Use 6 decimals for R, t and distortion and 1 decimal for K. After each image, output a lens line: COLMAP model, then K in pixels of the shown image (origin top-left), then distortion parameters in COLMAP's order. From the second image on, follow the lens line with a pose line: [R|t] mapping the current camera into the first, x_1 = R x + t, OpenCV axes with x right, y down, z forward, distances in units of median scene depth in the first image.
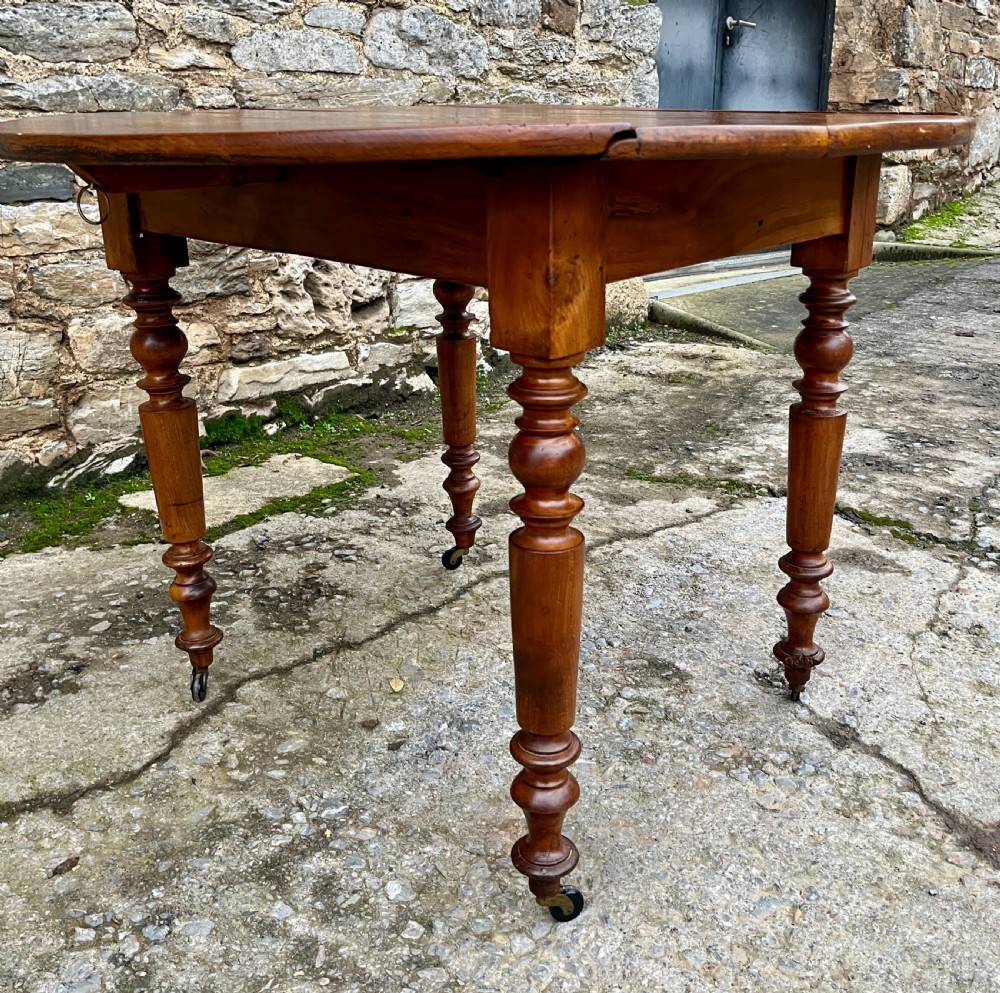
lens RADIAL K [[1072.6, 0, 516.0], [0, 1072.6, 425.0], [0, 0, 1]] dist [0.038198, 0.000000]
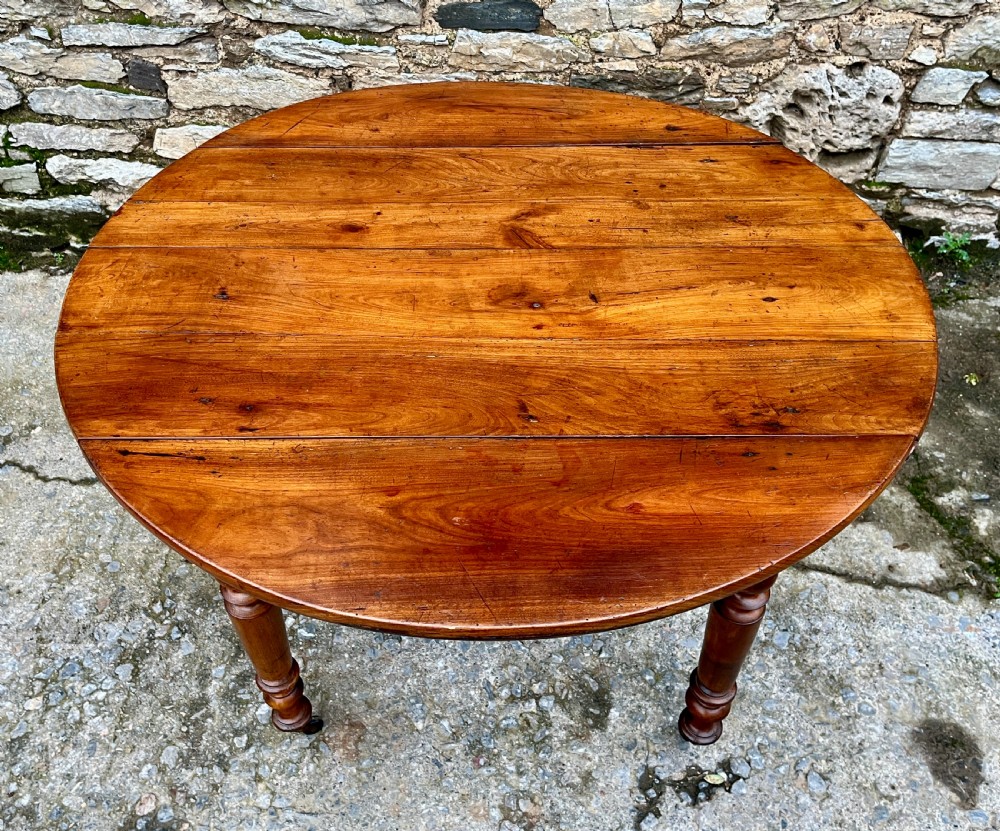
lens RADIAL K [[941.3, 0, 460.5], [0, 941.3, 379.8], [0, 0, 1]] dist [0.026259, 0.000000]
pose [[0.610345, 0.537291, -0.582064, 0.335577], [-0.220029, 0.820878, 0.527016, -0.421476], [0.760964, -0.193591, 0.619238, 0.239363]]
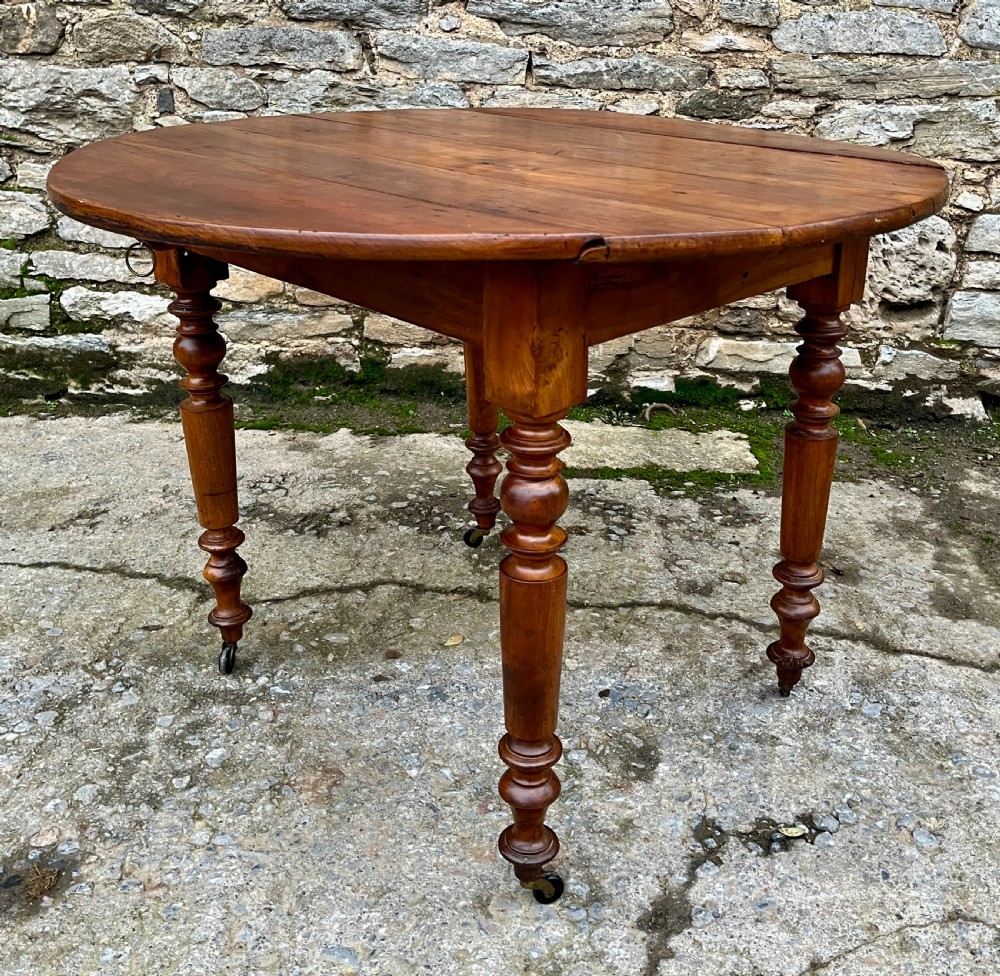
lens RADIAL K [[1113.6, 0, 523.9], [0, 1113.6, 373.5], [0, 0, 1]] dist [0.026694, 0.000000]
pose [[0.602544, 0.265820, -0.752516, 0.522441], [-0.249668, 0.958358, 0.138621, -0.144190], [0.758028, 0.104354, 0.643820, 0.206621]]
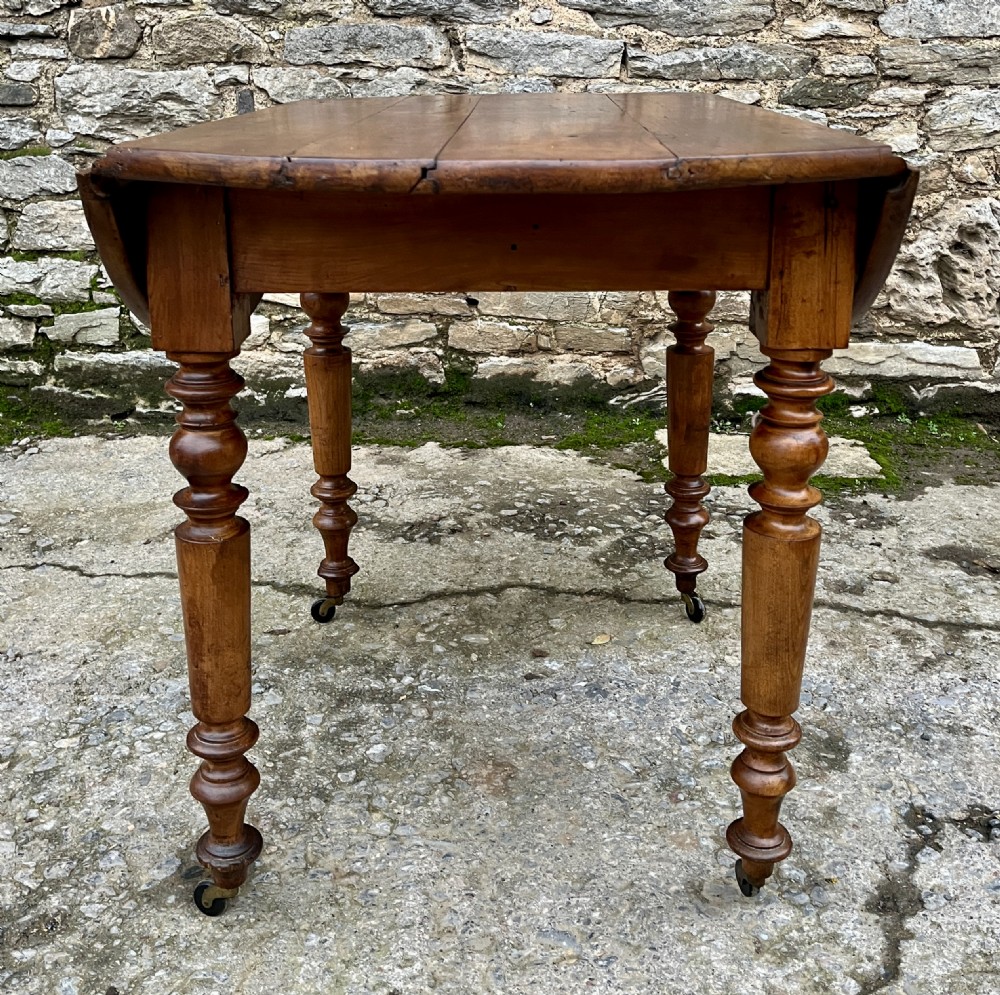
lens RADIAL K [[1208.9, 0, 510.9], [0, 1208.9, 349.9], [0, 0, 1]] dist [0.026852, 0.000000]
pose [[0.597979, 0.202280, -0.775567, 0.496706], [-0.231172, 0.970036, 0.074761, -0.070696], [0.767451, 0.134584, 0.626823, 0.116339]]
